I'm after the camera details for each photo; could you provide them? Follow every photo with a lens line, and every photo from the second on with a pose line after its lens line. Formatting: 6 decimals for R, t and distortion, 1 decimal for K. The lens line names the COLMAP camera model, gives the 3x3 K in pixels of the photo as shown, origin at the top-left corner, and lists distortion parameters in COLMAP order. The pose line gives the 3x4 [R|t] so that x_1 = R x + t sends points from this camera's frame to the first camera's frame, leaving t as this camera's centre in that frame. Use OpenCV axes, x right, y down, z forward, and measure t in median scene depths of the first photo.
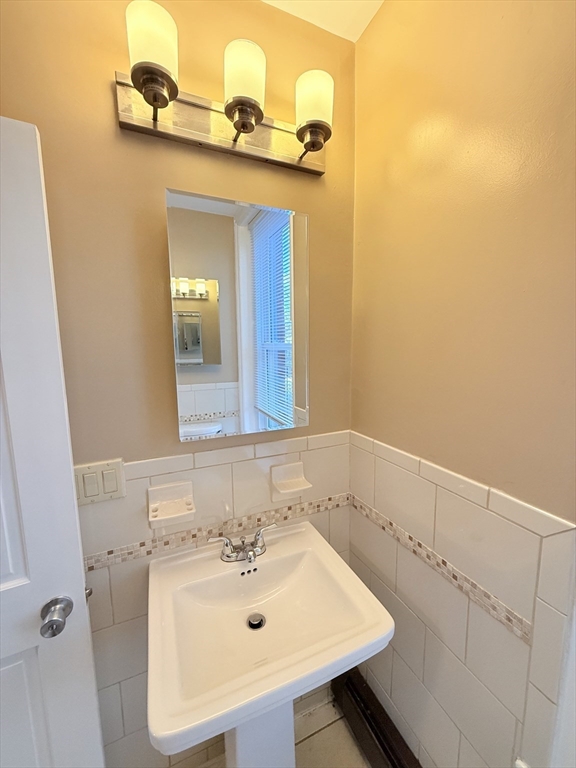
lens RADIAL K [[303.4, 0, 288.7], [0, 303.4, 382.5], [0, 0, 1]] dist [-0.003535, -0.000193]
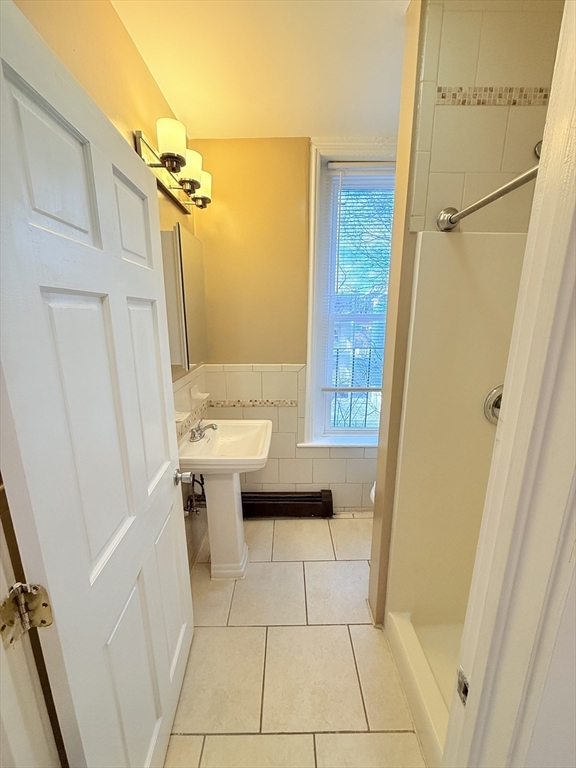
lens RADIAL K [[303.4, 0, 288.3], [0, 303.4, 385.7], [0, 0, 1]] dist [-0.003535, -0.000193]
pose [[0.387400, -0.191345, 0.901836, -1.856852], [0.105266, 0.981007, 0.162924, 0.072346], [-0.915882, 0.031816, 0.400185, -0.216884]]
